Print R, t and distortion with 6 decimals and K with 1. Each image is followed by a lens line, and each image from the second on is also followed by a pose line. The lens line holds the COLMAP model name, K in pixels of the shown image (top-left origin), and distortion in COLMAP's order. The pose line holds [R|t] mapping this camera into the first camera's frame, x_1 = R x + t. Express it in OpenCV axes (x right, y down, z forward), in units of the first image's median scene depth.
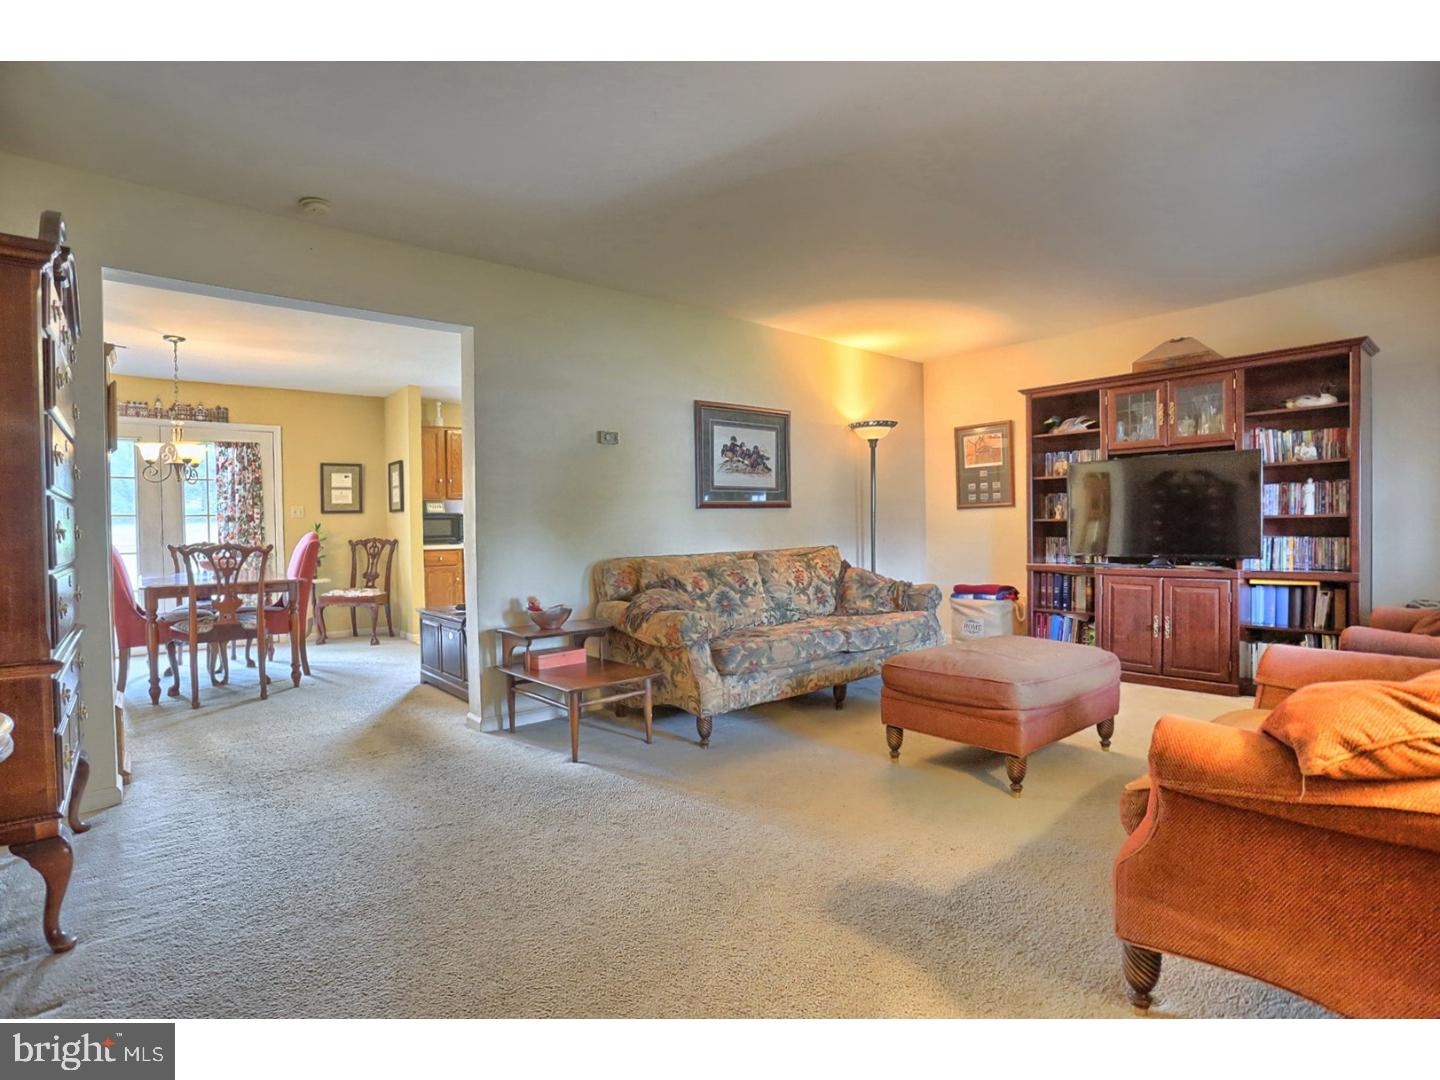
lens RADIAL K [[704.7, 0, 712.0], [0, 704.7, 538.3], [0, 0, 1]] dist [-0.028343, 0.001229]
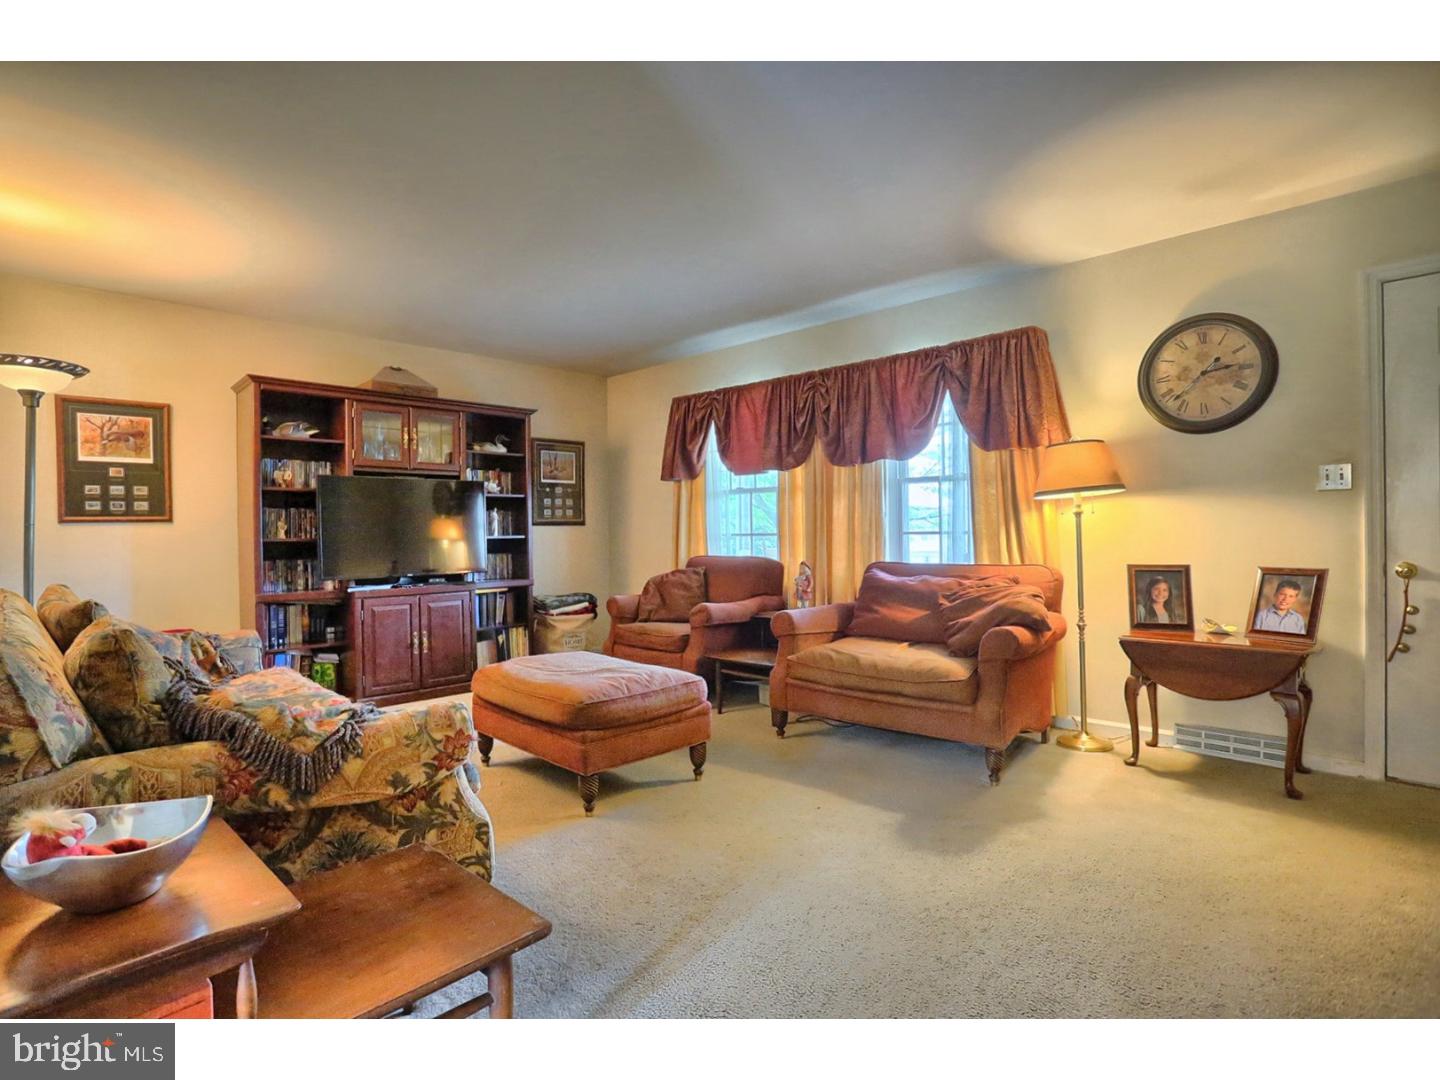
lens RADIAL K [[704.7, 0, 712.0], [0, 704.7, 538.3], [0, 0, 1]] dist [-0.028343, 0.001229]
pose [[-0.061357, 0.010025, 0.998066, -0.377710], [0.028980, 0.999546, -0.008259, -0.006449], [-0.997695, 0.028418, -0.061620, 0.548674]]
